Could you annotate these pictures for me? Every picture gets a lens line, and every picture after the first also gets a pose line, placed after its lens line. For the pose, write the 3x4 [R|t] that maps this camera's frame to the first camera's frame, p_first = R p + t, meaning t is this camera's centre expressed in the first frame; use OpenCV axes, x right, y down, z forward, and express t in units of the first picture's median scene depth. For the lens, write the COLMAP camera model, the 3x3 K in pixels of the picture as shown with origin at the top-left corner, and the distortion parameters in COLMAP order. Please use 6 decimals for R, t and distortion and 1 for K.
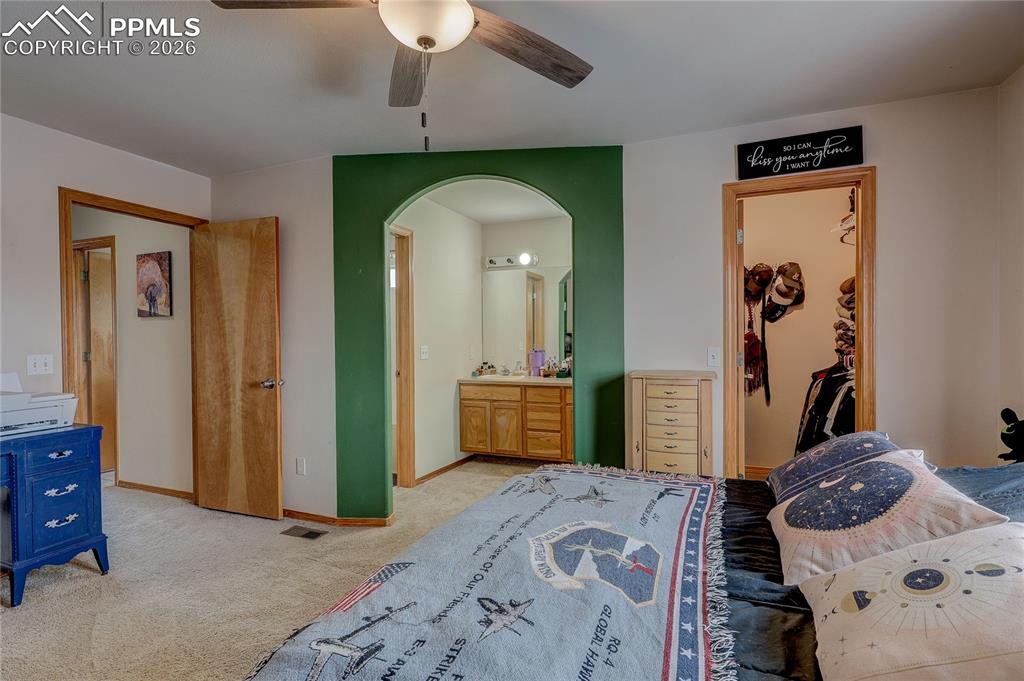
lens RADIAL K [[481.4, 0, 514.7], [0, 481.4, 344.4], [0, 0, 1]] dist [-0.007146, 0.001490]
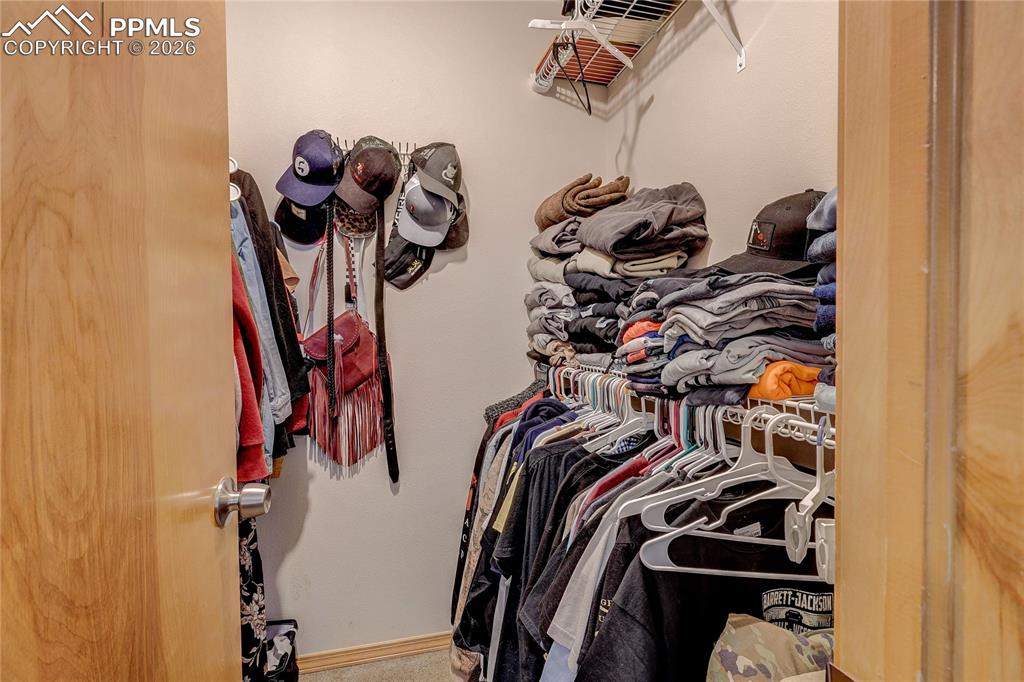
lens RADIAL K [[481.4, 0, 511.5], [0, 481.4, 340.3], [0, 0, 1]] dist [-0.007146, 0.001490]
pose [[0.813463, -0.010776, 0.581517, 0.366995], [0.010128, 0.999939, 0.004361, -0.003117], [-0.581529, 0.002342, 0.813522, 0.600654]]
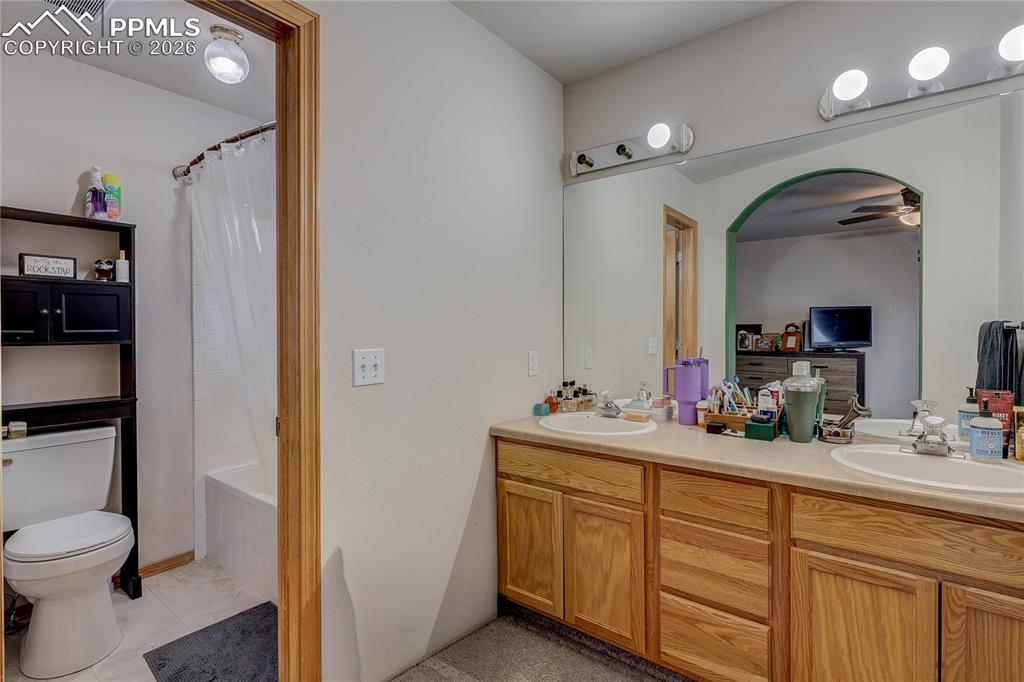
lens RADIAL K [[481.4, 0, 516.9], [0, 481.4, 334.9], [0, 0, 1]] dist [-0.007146, 0.001490]
pose [[0.962415, 0.010528, -0.271377, 0.019290], [-0.012696, 0.999900, -0.006233, -0.005570], [0.271285, 0.009444, 0.962453, 0.657316]]
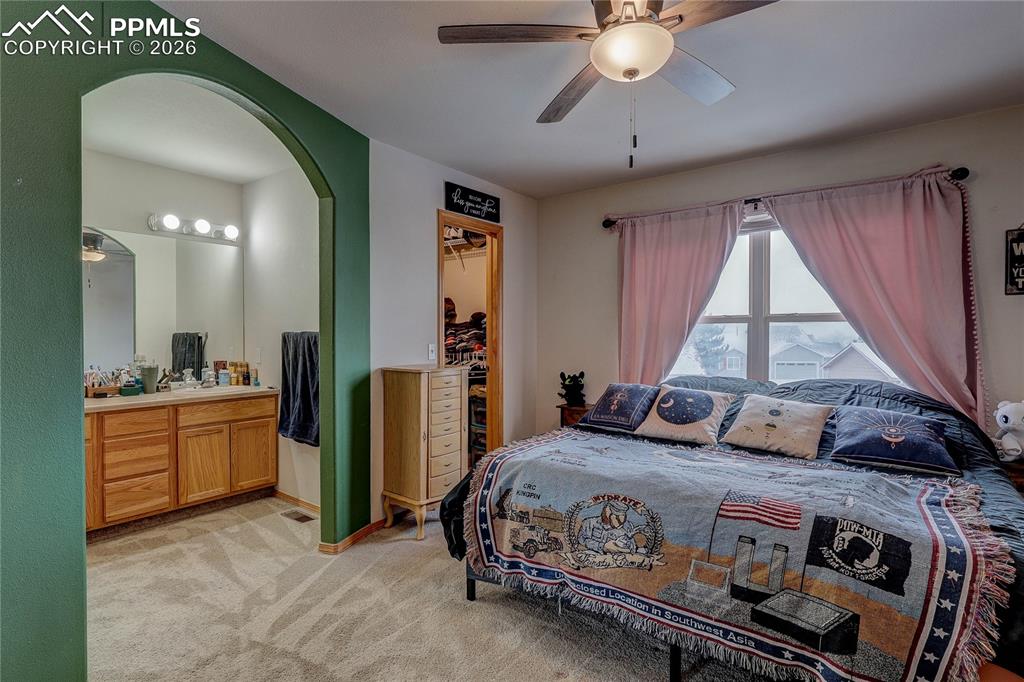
lens RADIAL K [[481.4, 0, 513.6], [0, 481.4, 343.9], [0, 0, 1]] dist [-0.007146, 0.001490]
pose [[0.264739, -0.009897, 0.964269, -0.453511], [0.016319, 0.999850, 0.005782, 0.001506], [-0.964182, 0.014206, 0.264861, 0.329841]]
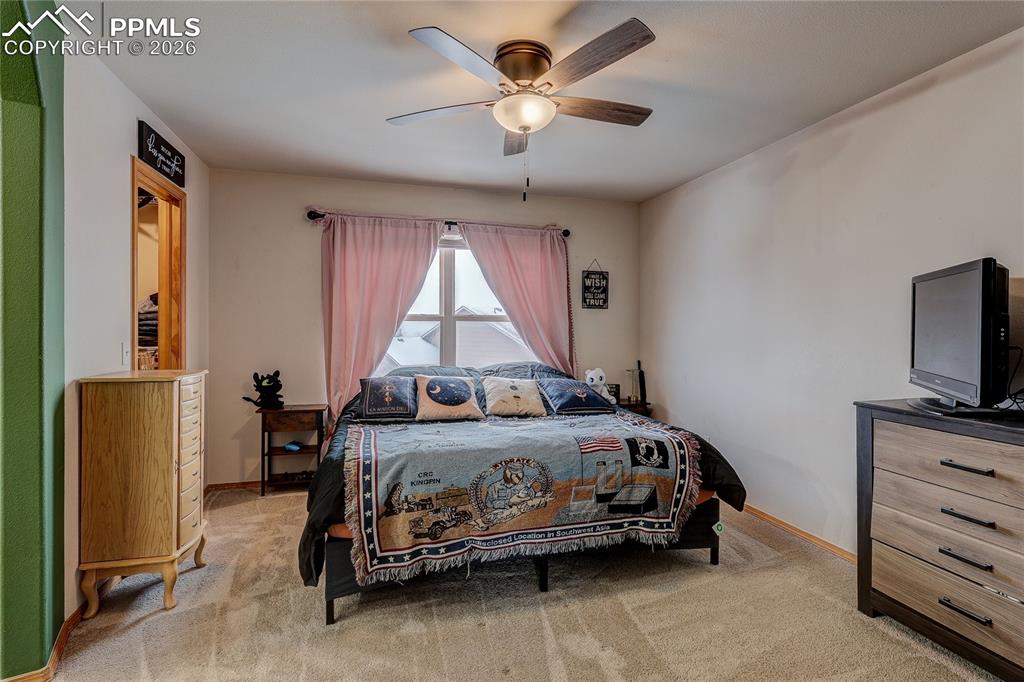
lens RADIAL K [[481.4, 0, 508.1], [0, 481.4, 338.1], [0, 0, 1]] dist [-0.007146, 0.001490]
pose [[-0.598400, -0.005204, 0.801180, -0.445210], [0.016334, 0.999692, 0.018693, -0.004092], [-0.801031, 0.024272, -0.598131, 0.646501]]
